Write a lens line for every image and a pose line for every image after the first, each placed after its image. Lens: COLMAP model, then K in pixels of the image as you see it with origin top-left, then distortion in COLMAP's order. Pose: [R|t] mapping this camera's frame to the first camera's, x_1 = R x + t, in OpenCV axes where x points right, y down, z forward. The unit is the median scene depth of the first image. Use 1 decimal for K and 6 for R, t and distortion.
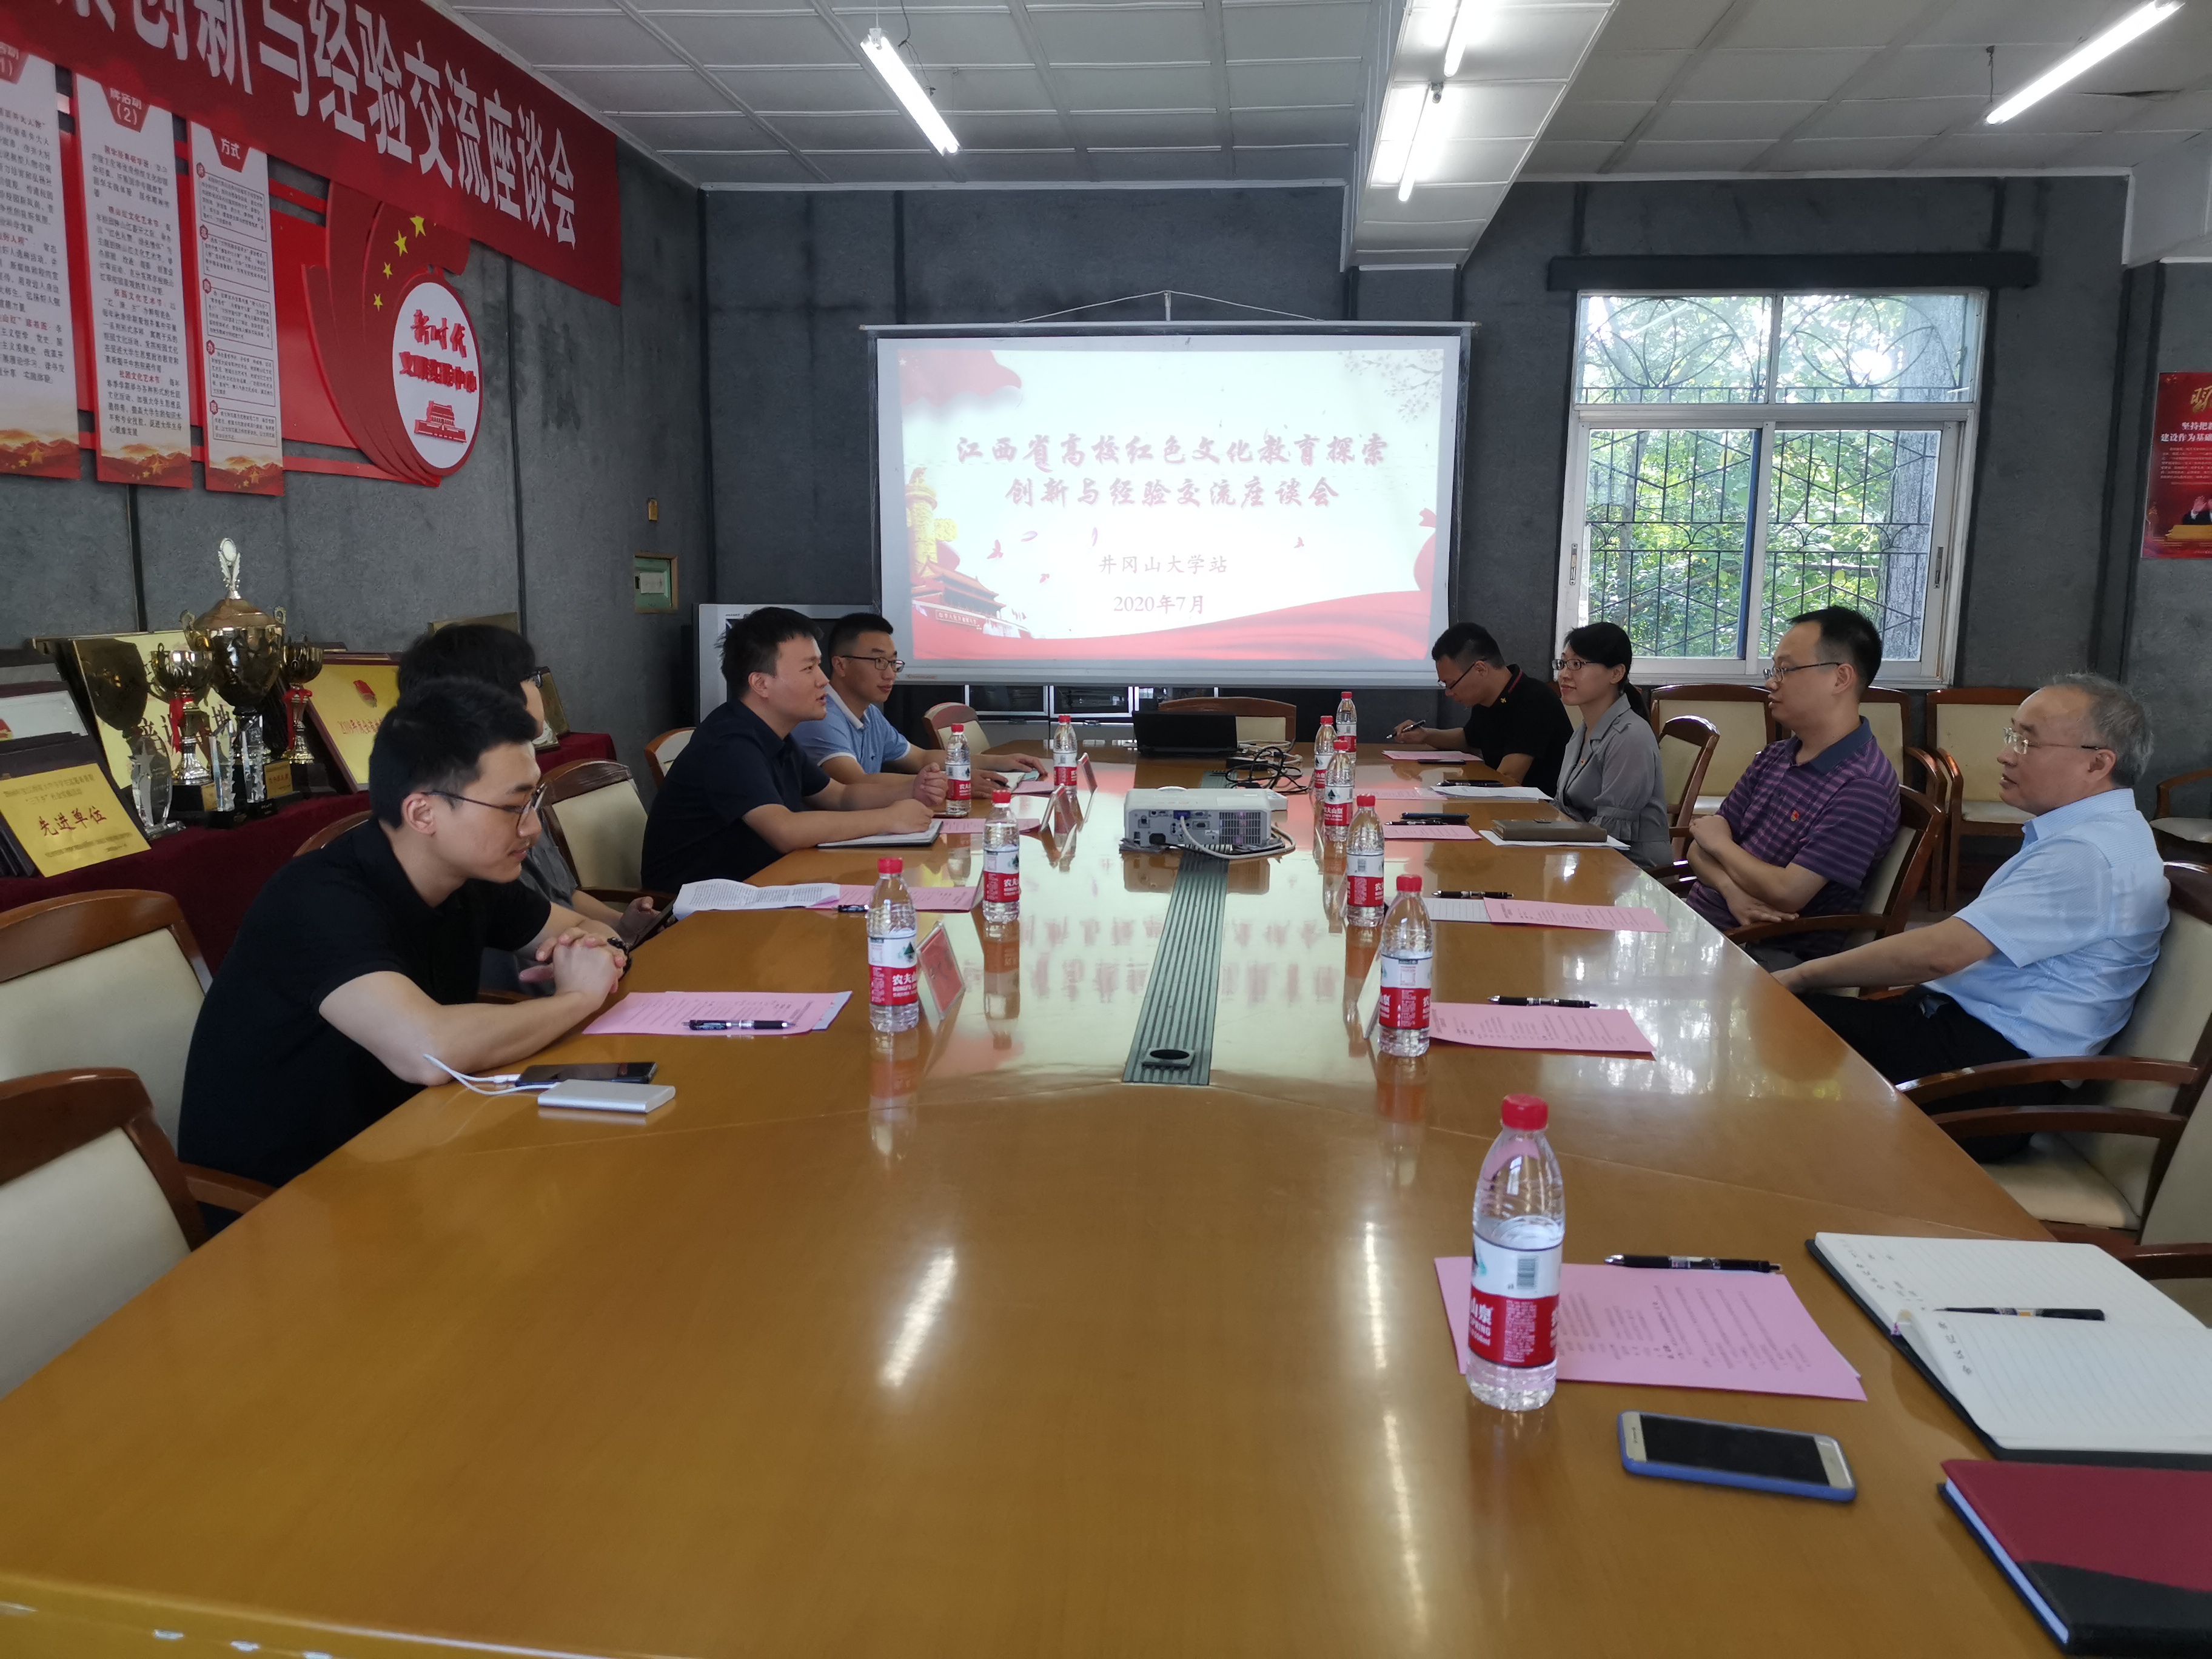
lens RADIAL K [[1695.5, 0, 1117.9], [0, 1695.5, 825.4], [0, 0, 1]] dist [0.064754, -0.070512]
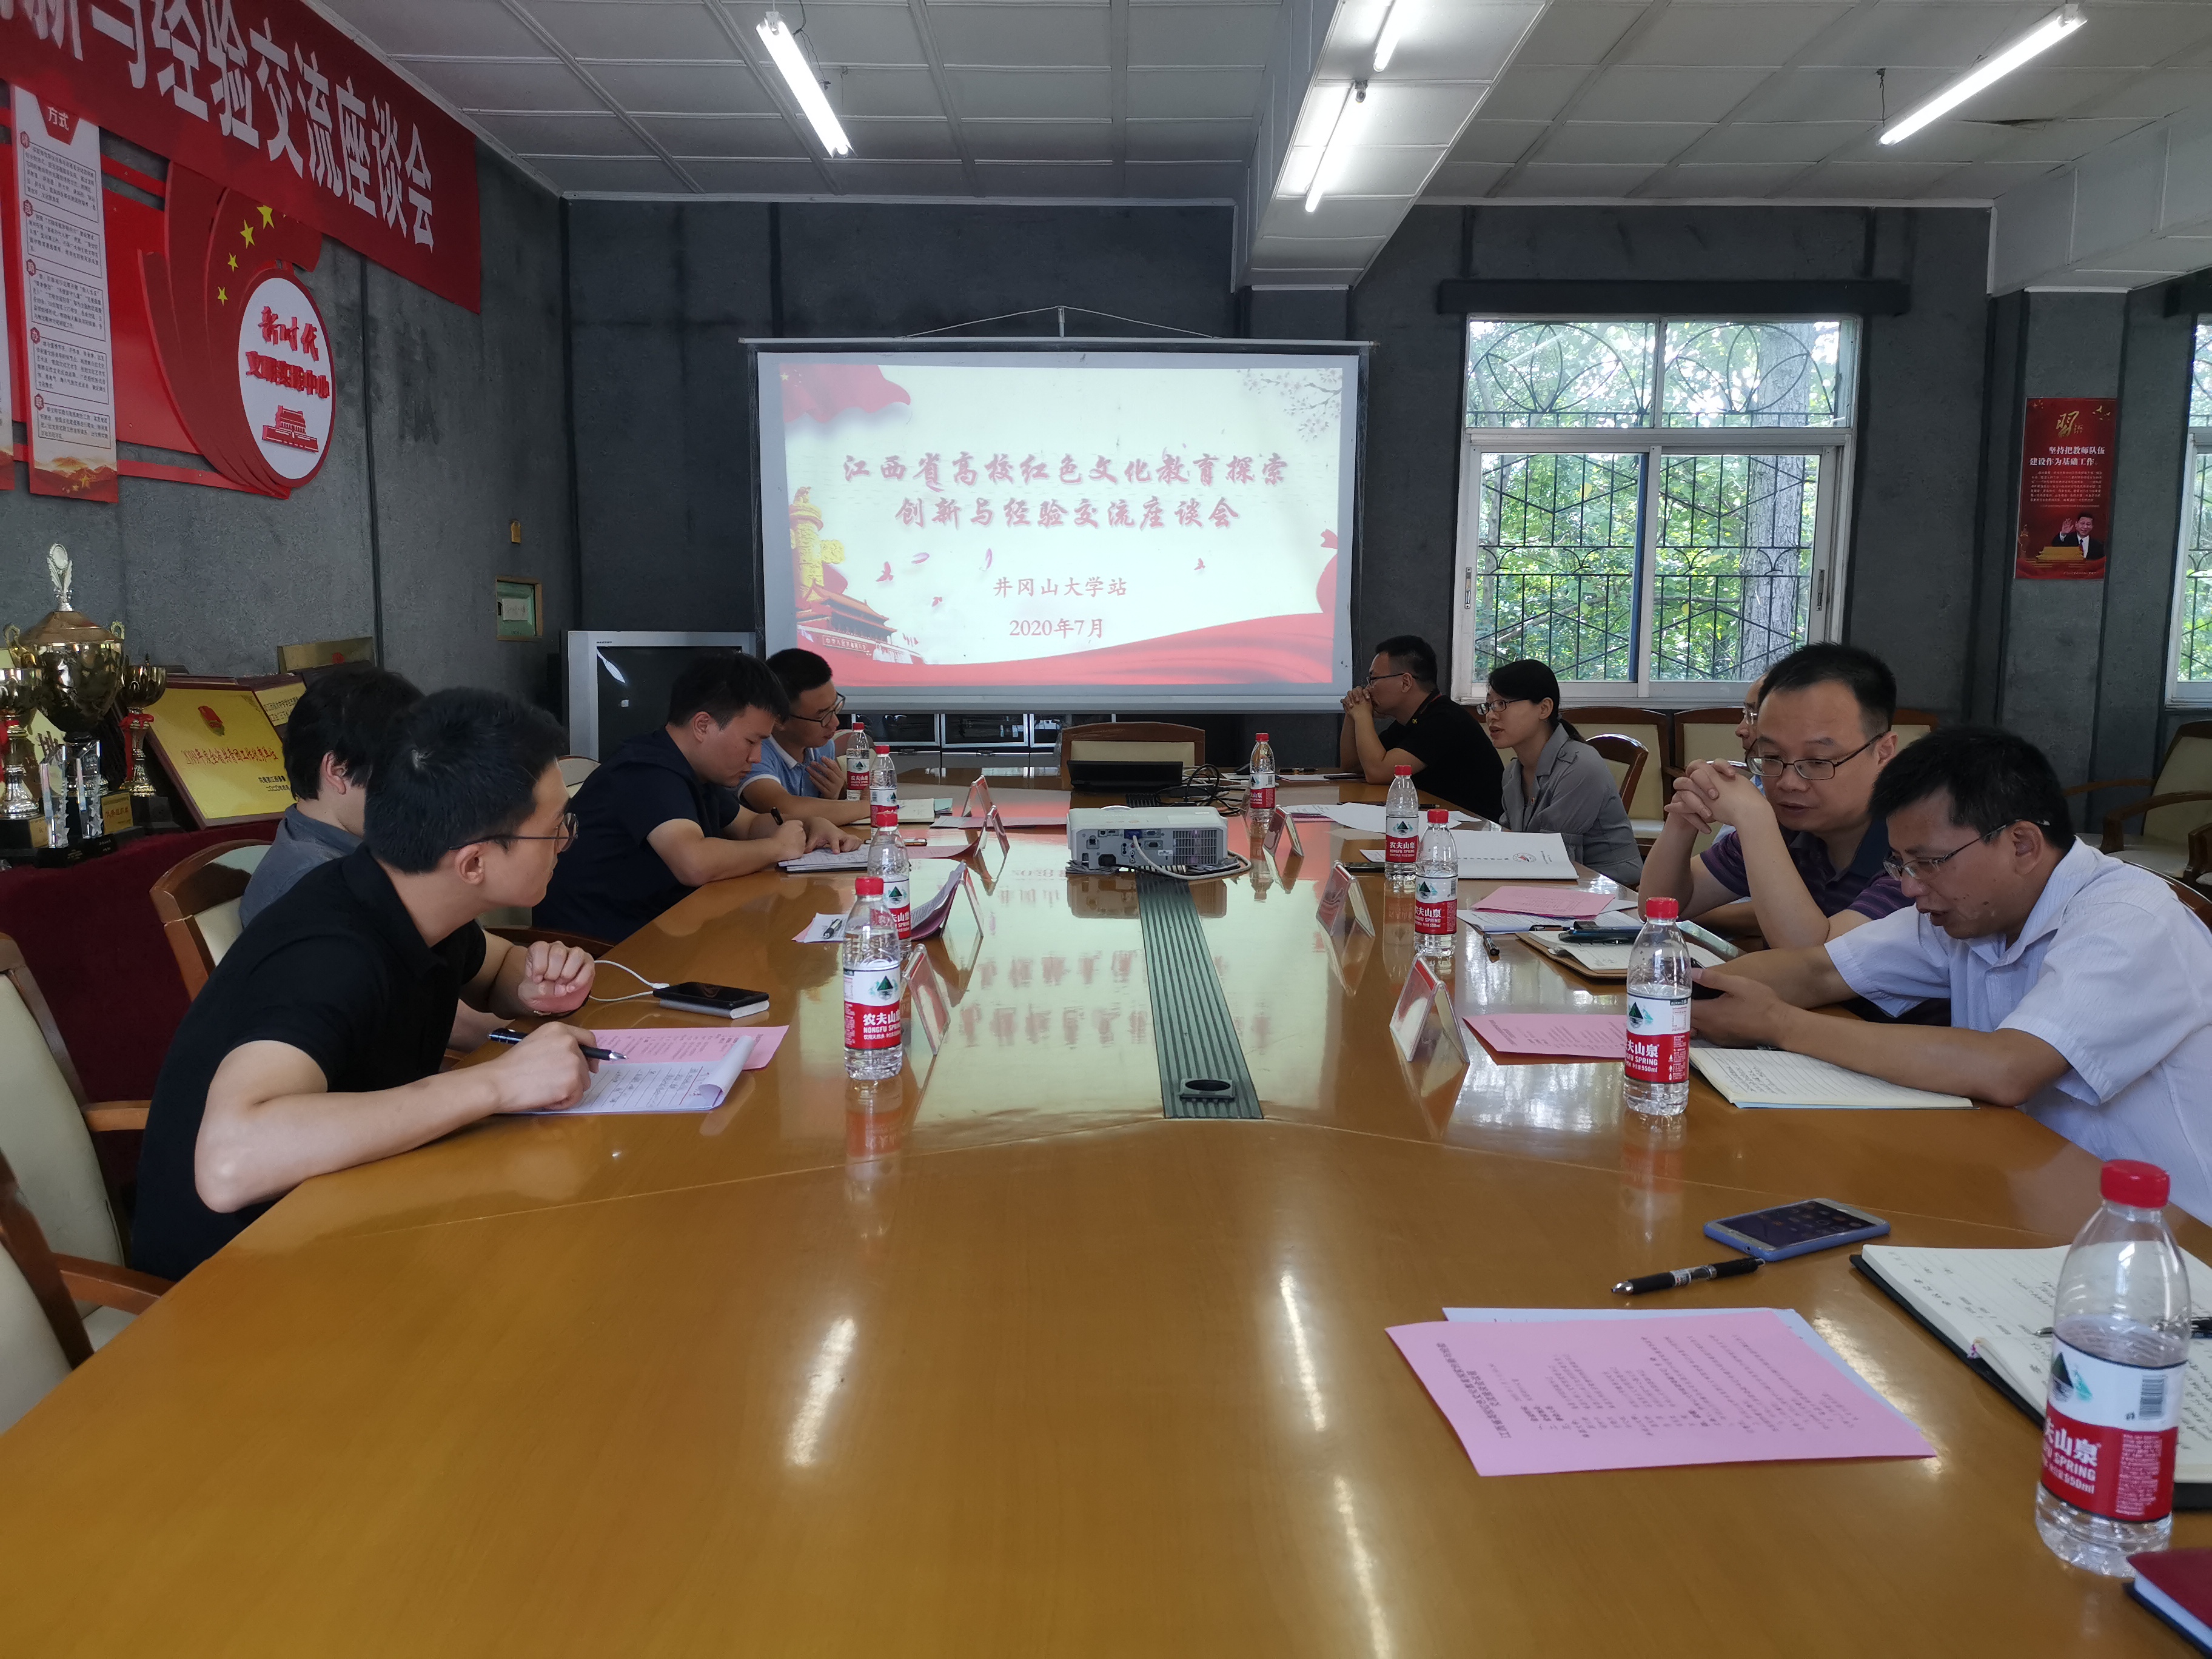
lens RADIAL K [[1695.5, 0, 1117.7], [0, 1695.5, 827.3], [0, 0, 1]] dist [0.064754, -0.070512]
pose [[0.996027, -0.015787, 0.087641, -0.040019], [0.017852, 0.999580, -0.022829, 0.008554], [-0.087244, 0.024303, 0.995891, 0.051328]]
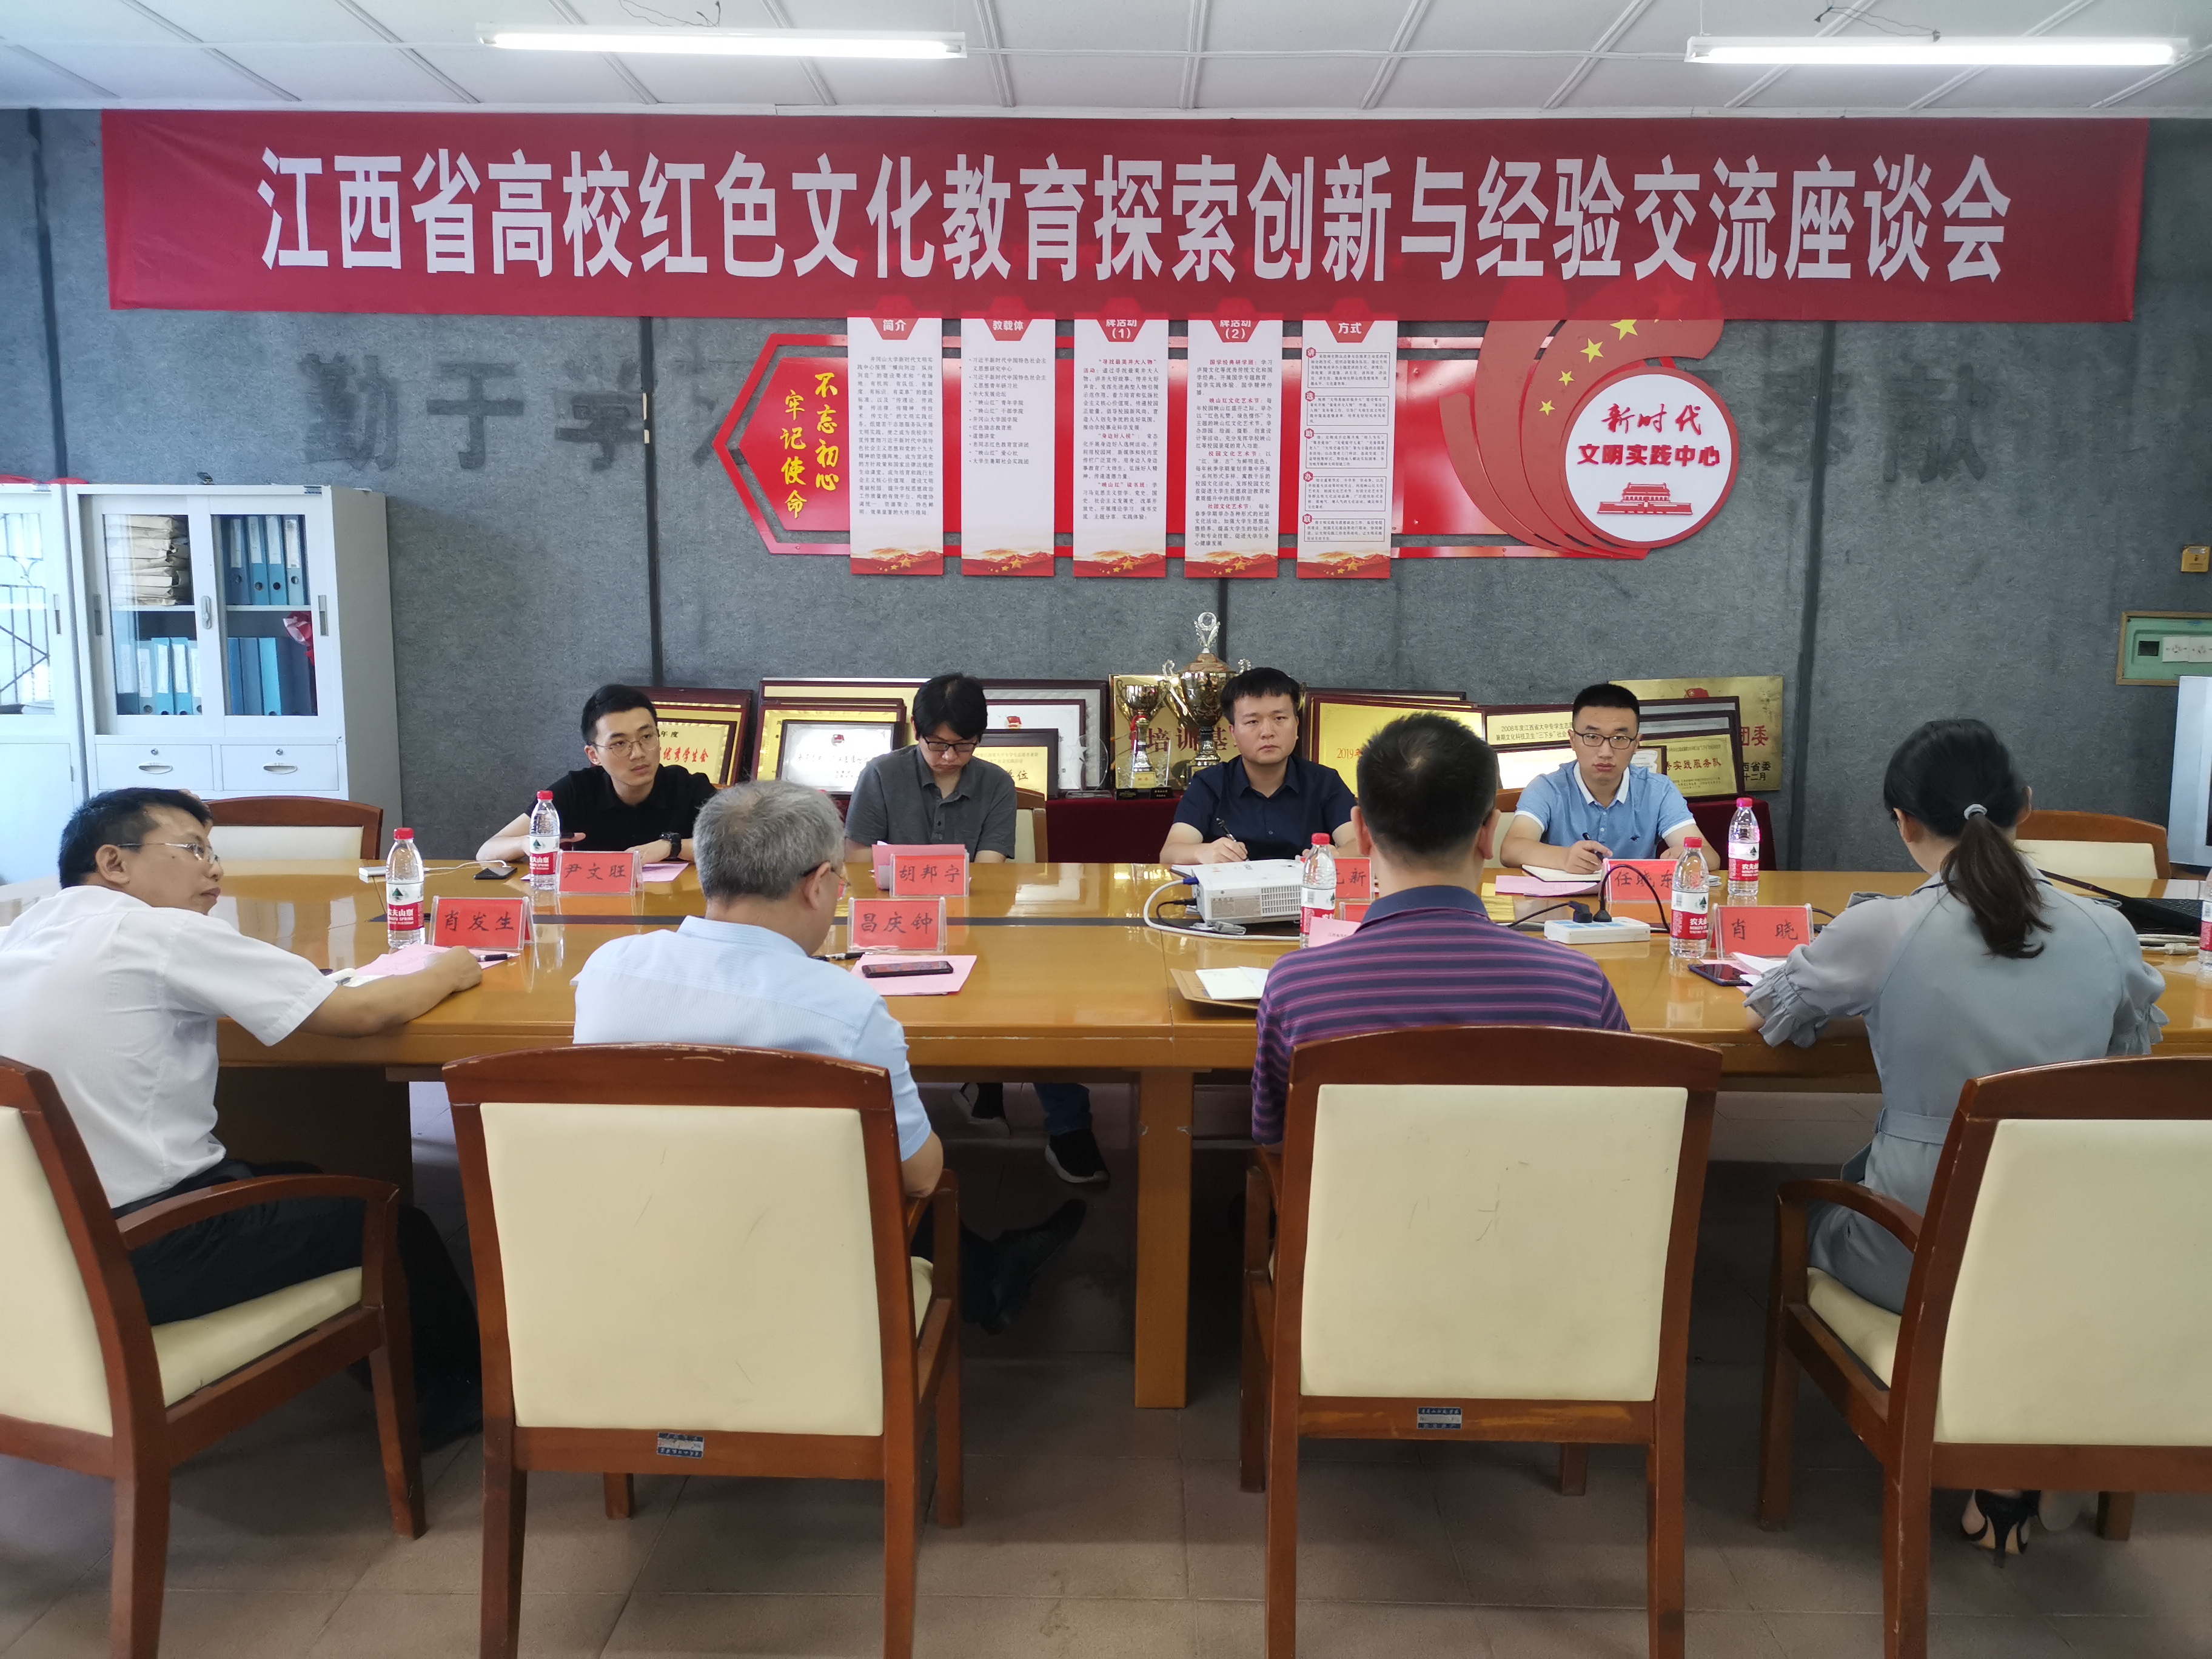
lens RADIAL K [[1695.5, 0, 1117.2], [0, 1695.5, 826.3], [0, 0, 1]] dist [0.064754, -0.070512]
pose [[0.072646, 0.116400, -0.990542, 0.756050], [-0.150963, 0.983007, 0.104443, -0.101510], [0.985867, 0.141947, 0.088983, 0.655233]]
